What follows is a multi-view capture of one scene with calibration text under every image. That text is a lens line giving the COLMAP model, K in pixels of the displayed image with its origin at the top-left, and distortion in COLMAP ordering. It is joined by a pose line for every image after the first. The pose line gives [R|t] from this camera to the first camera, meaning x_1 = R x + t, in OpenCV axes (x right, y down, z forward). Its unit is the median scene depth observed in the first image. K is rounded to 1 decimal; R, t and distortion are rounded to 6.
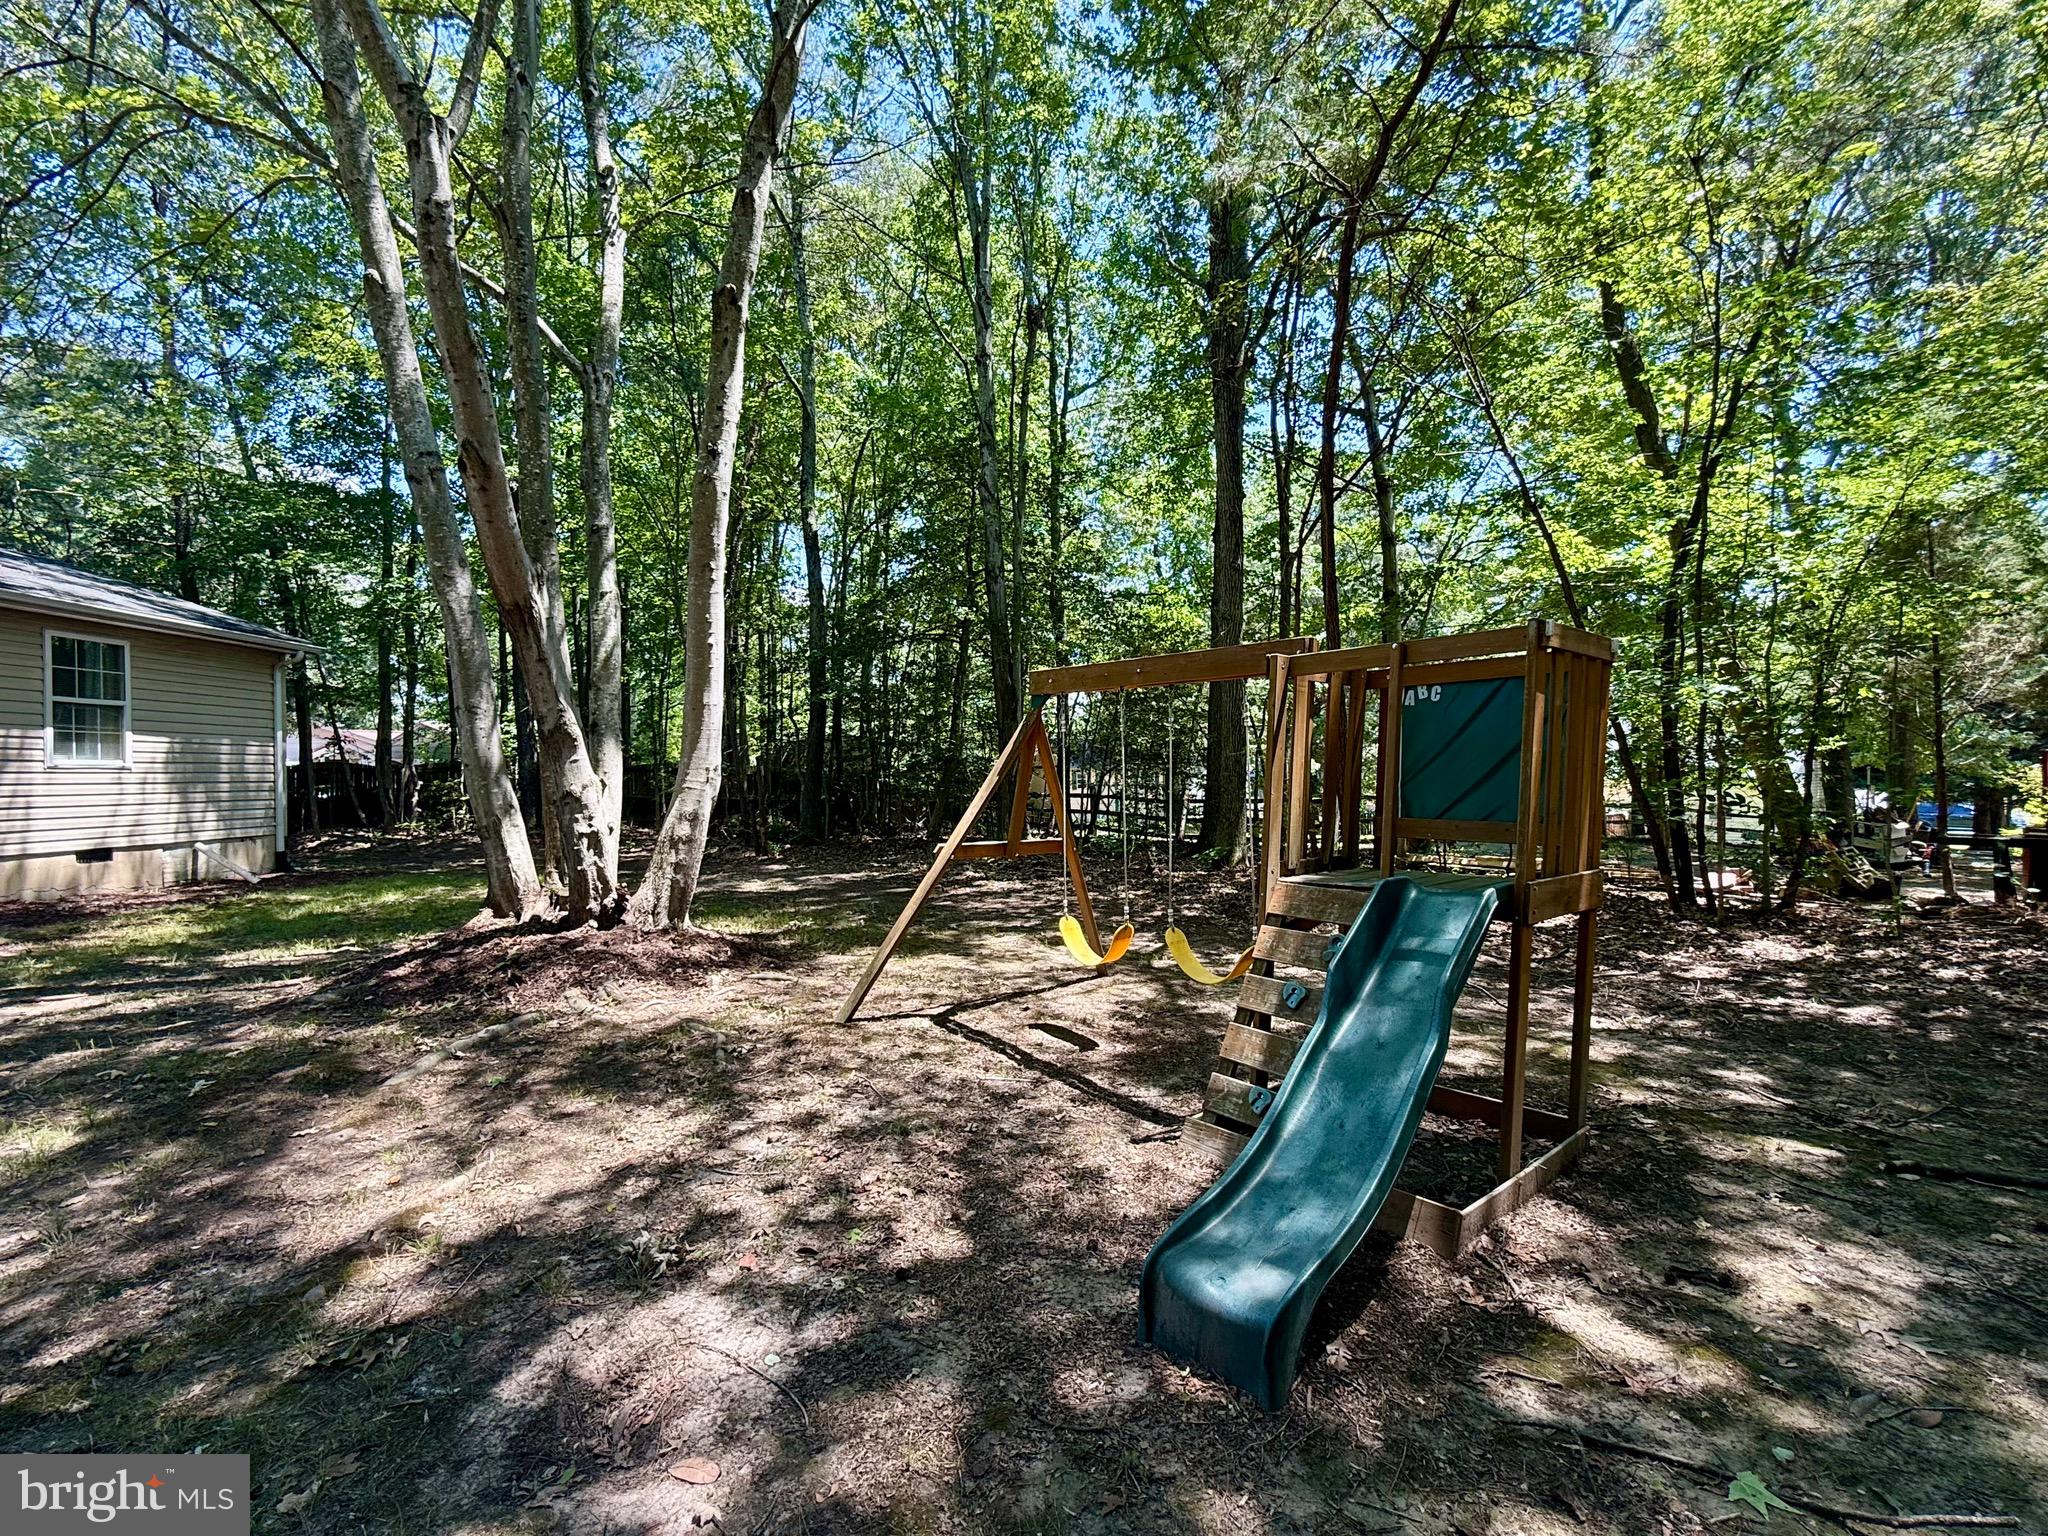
lens RADIAL K [[893.7, 0, 1024.6], [0, 893.7, 764.6], [0, 0, 1]] dist [0.002142, 0.000045]
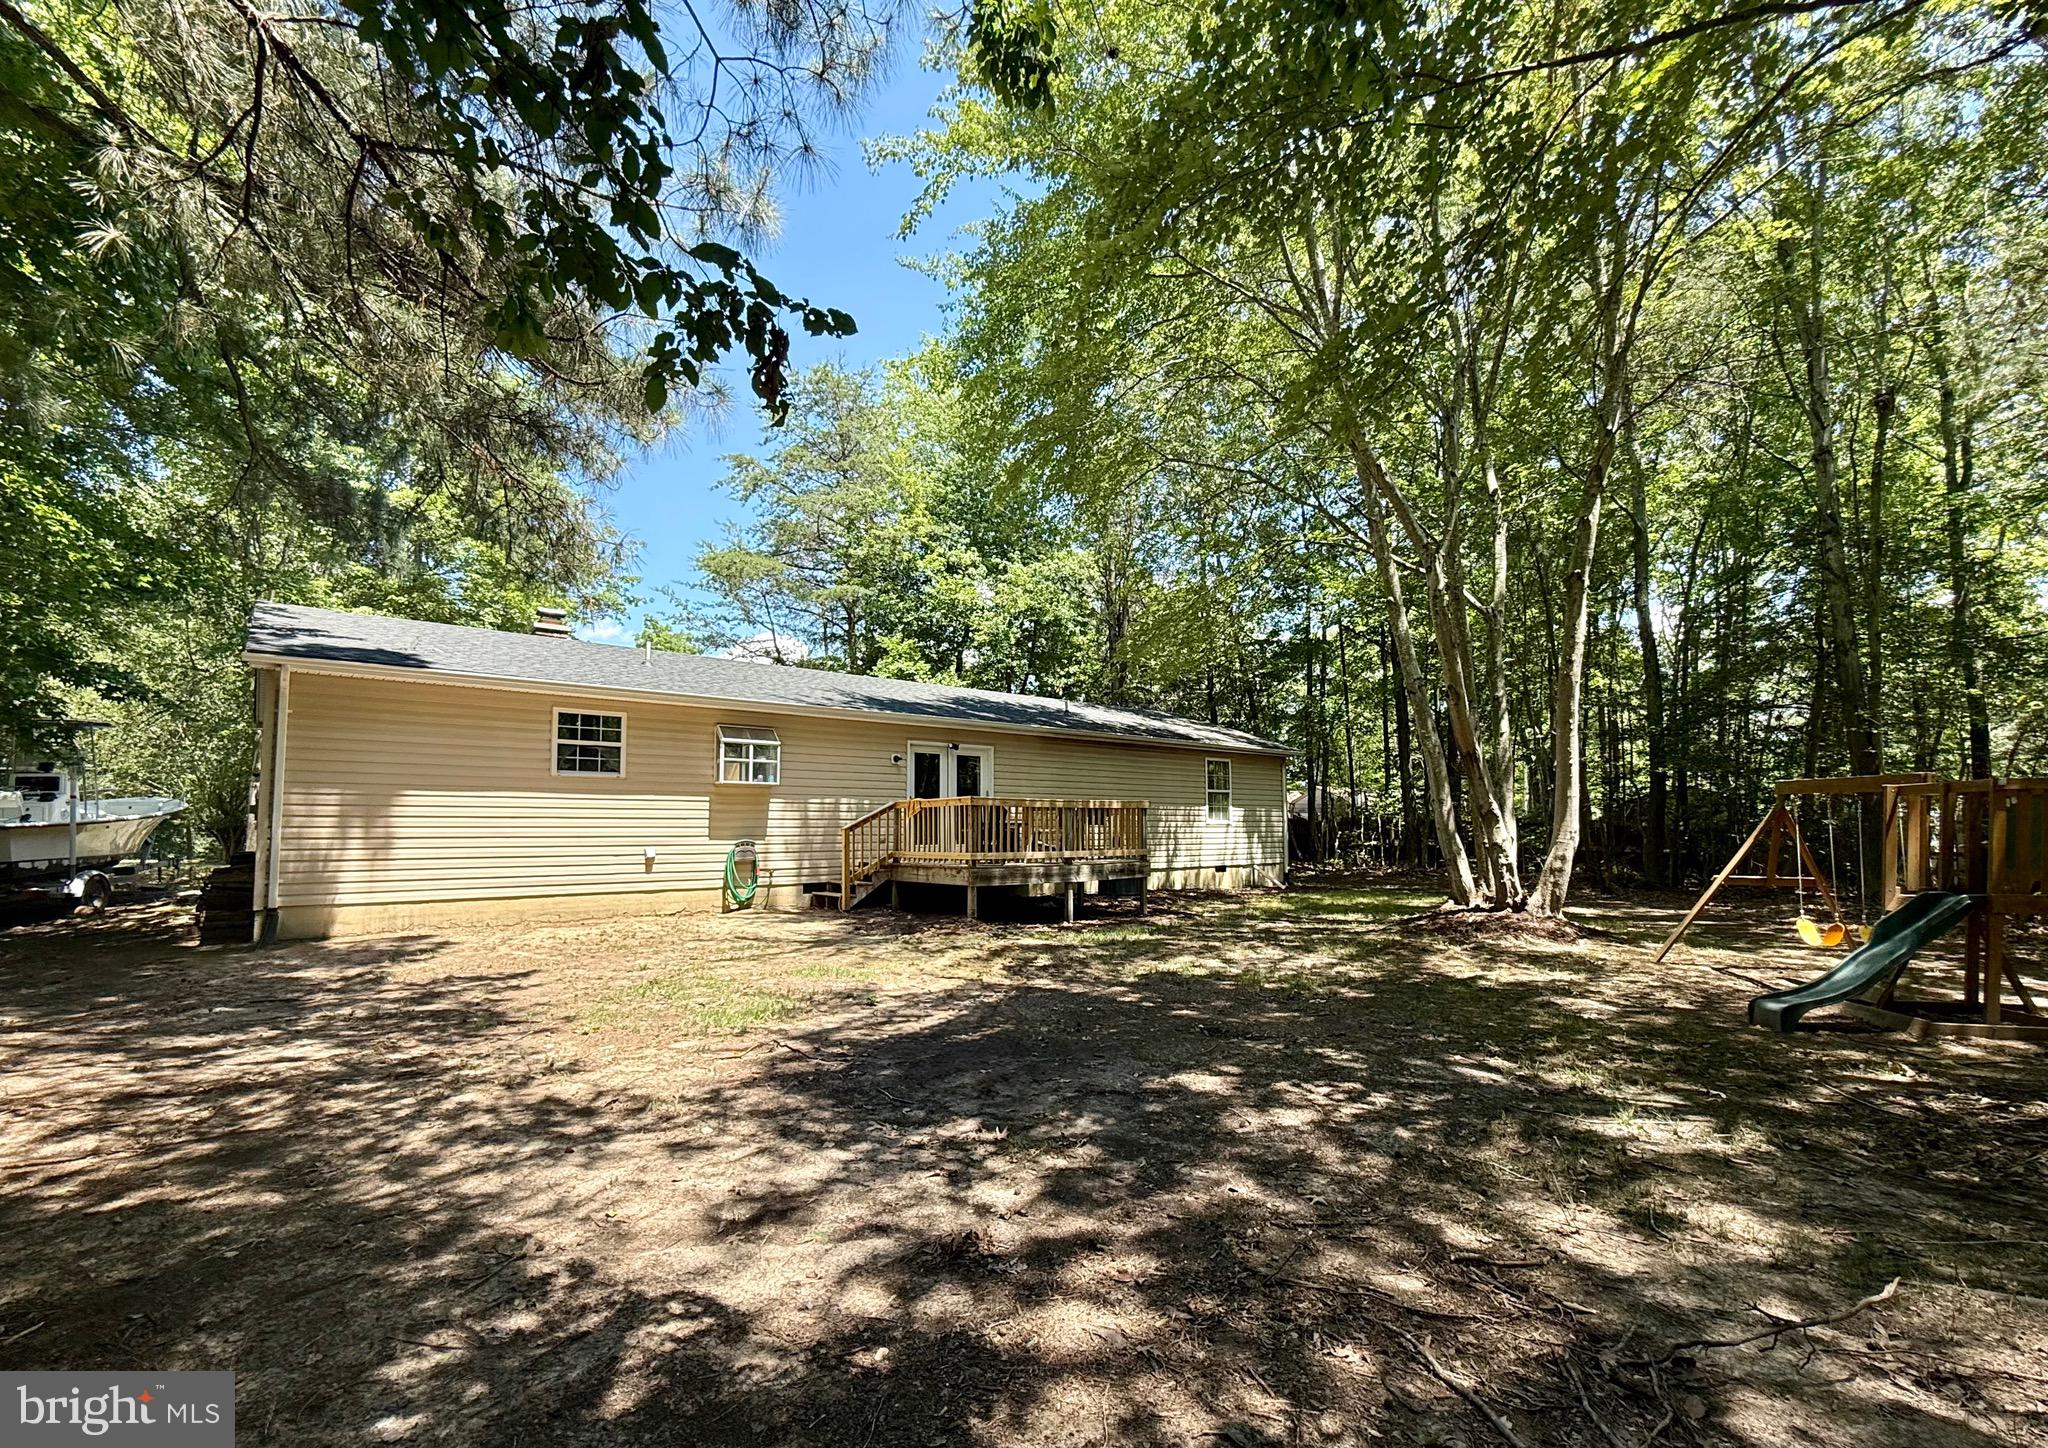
lens RADIAL K [[929.9, 0, 996.9], [0, 929.9, 775.0], [0, 0, 1]] dist [0.003437, 0.000290]
pose [[0.648820, -0.034028, -0.760180, 0.335683], [0.005717, 0.999189, -0.039847, -0.041912], [0.760920, 0.021508, 0.648489, -1.133193]]
